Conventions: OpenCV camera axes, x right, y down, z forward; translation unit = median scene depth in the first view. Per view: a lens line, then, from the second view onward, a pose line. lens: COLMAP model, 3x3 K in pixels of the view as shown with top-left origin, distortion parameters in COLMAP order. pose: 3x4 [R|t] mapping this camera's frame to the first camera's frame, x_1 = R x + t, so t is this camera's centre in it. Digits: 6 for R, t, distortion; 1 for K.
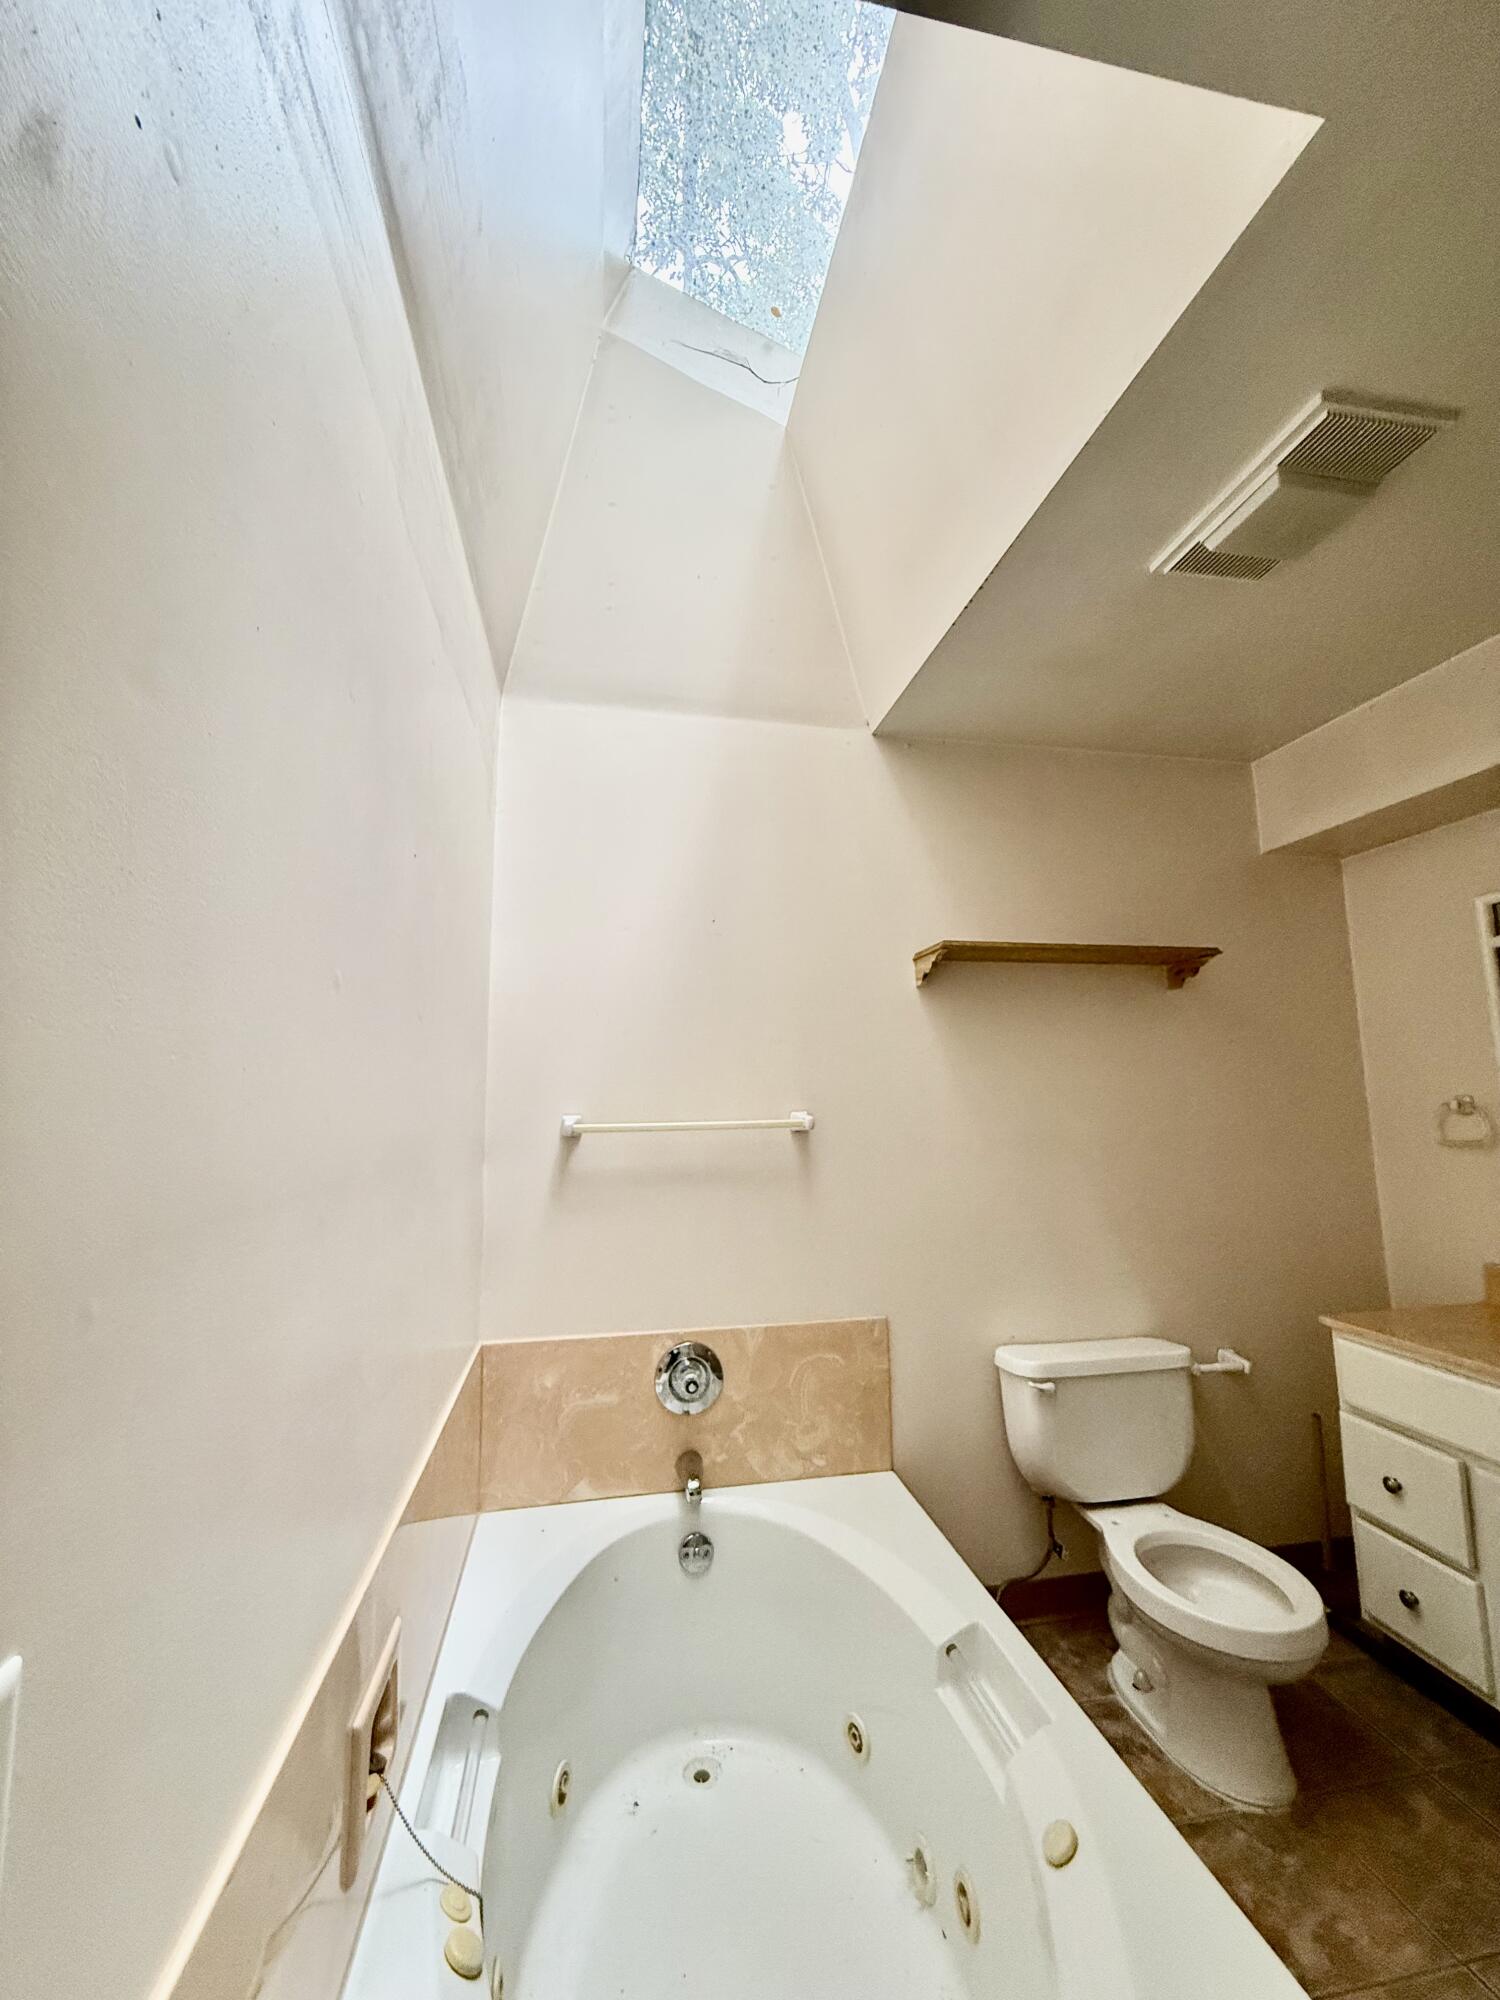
lens RADIAL K [[792.3, 0, 751.6], [0, 792.3, 994.4], [0, 0, 1]] dist [-0.000860, 0.000174]
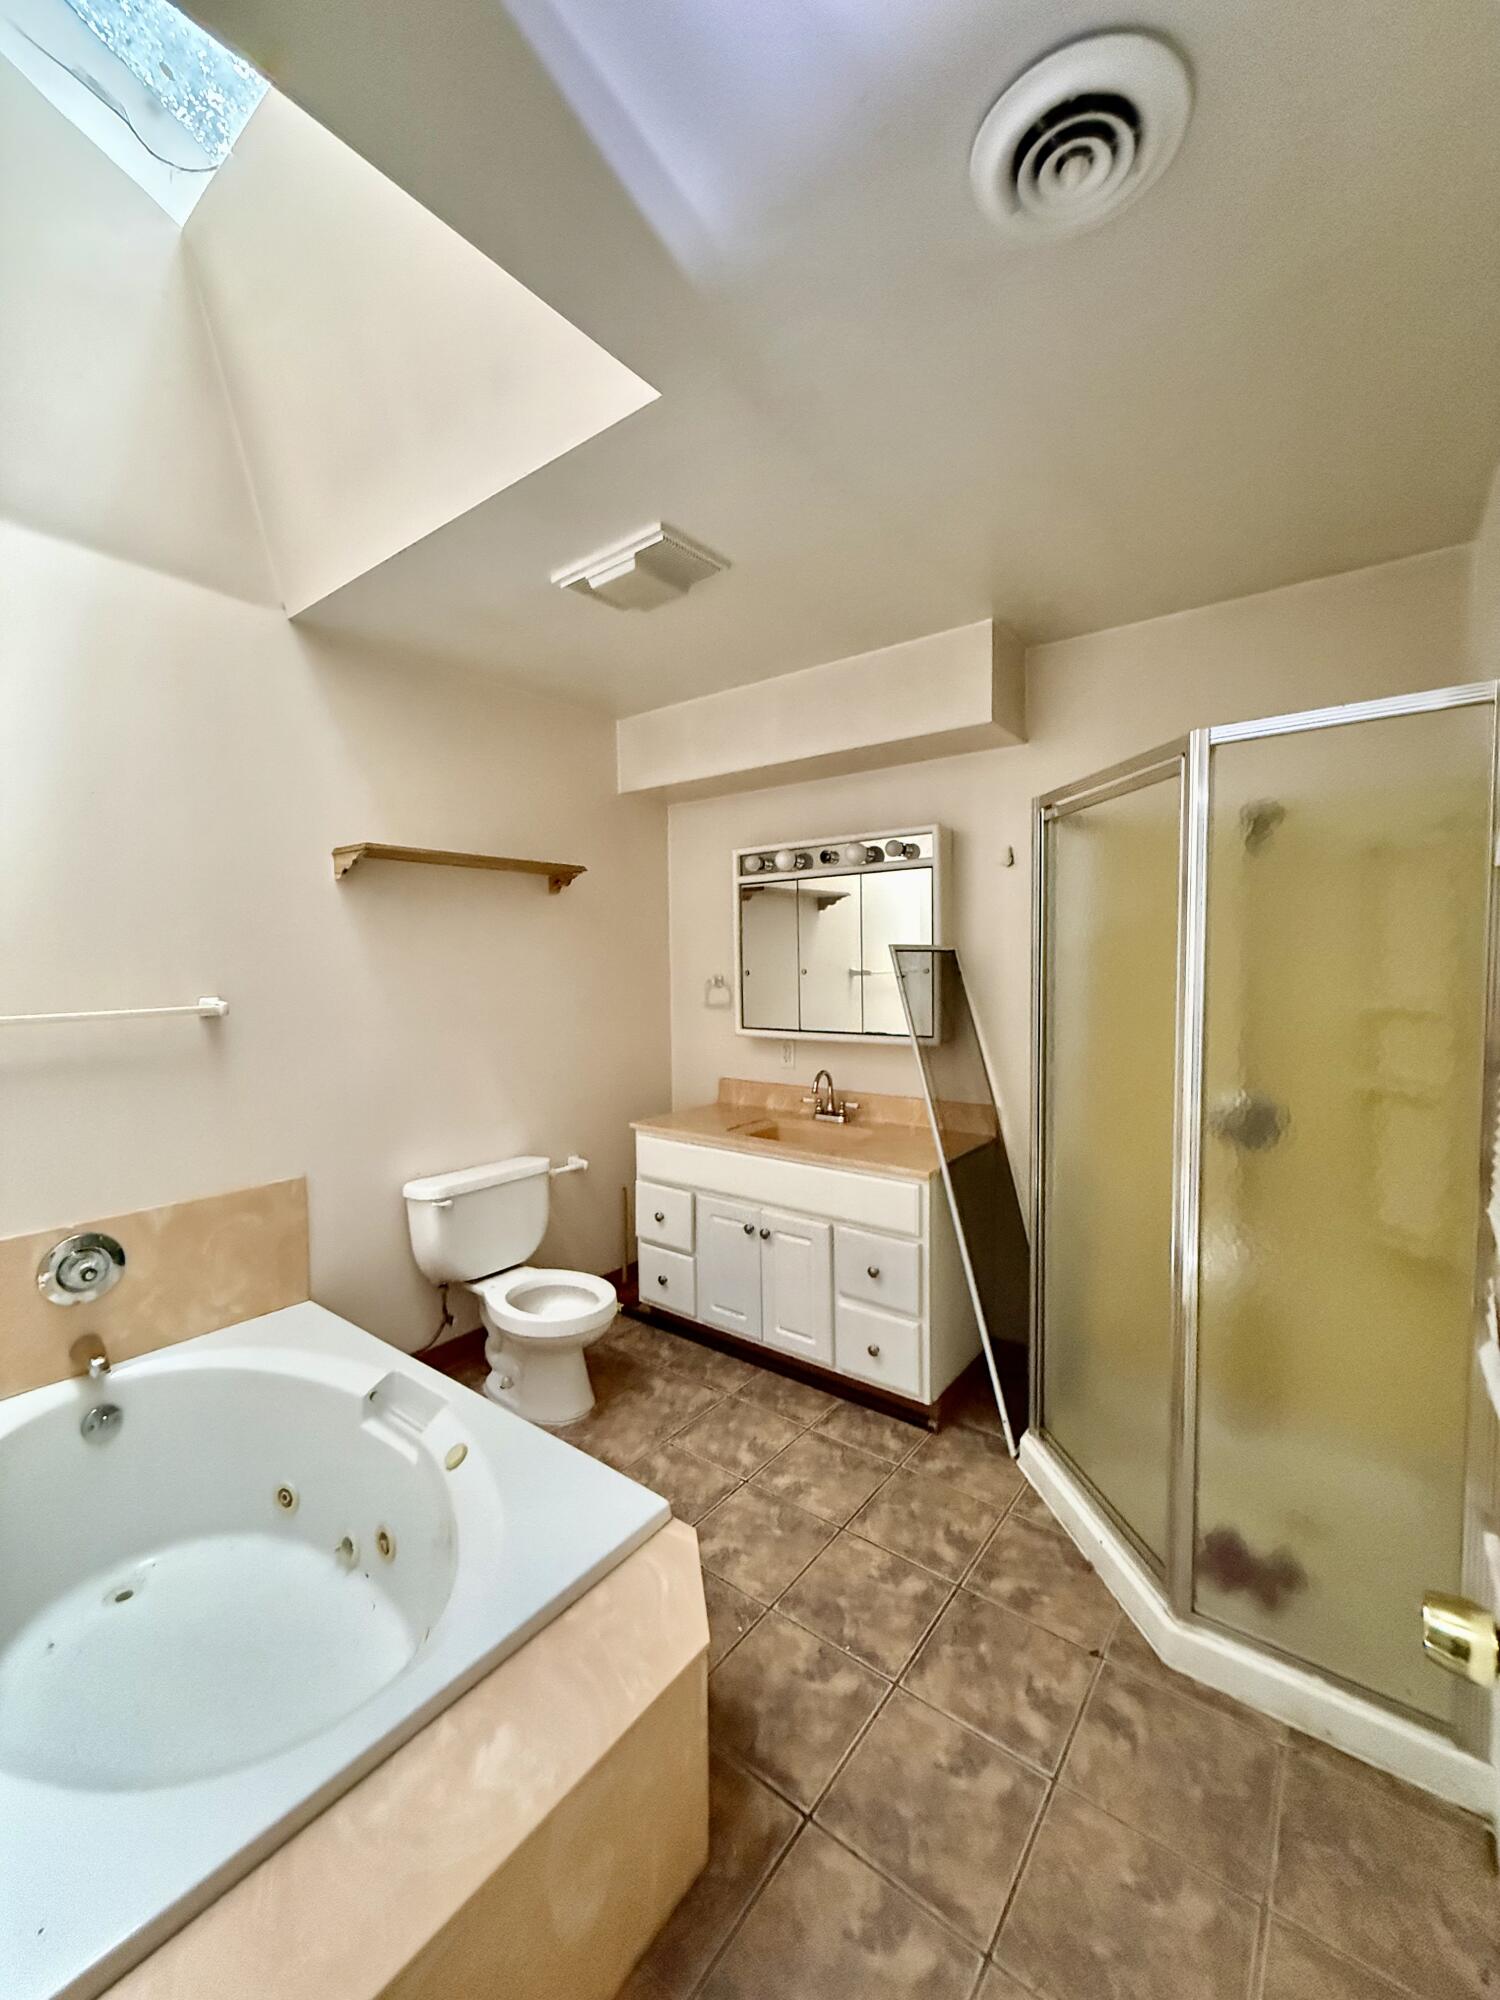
lens RADIAL K [[792.3, 0, 752.4], [0, 792.3, 1000.6], [0, 0, 1]] dist [-0.000860, 0.000174]
pose [[0.742145, -0.030248, 0.669557, -0.109034], [-0.088366, 0.985845, 0.142482, -0.057198], [-0.664389, -0.164909, 0.728967, -0.213808]]
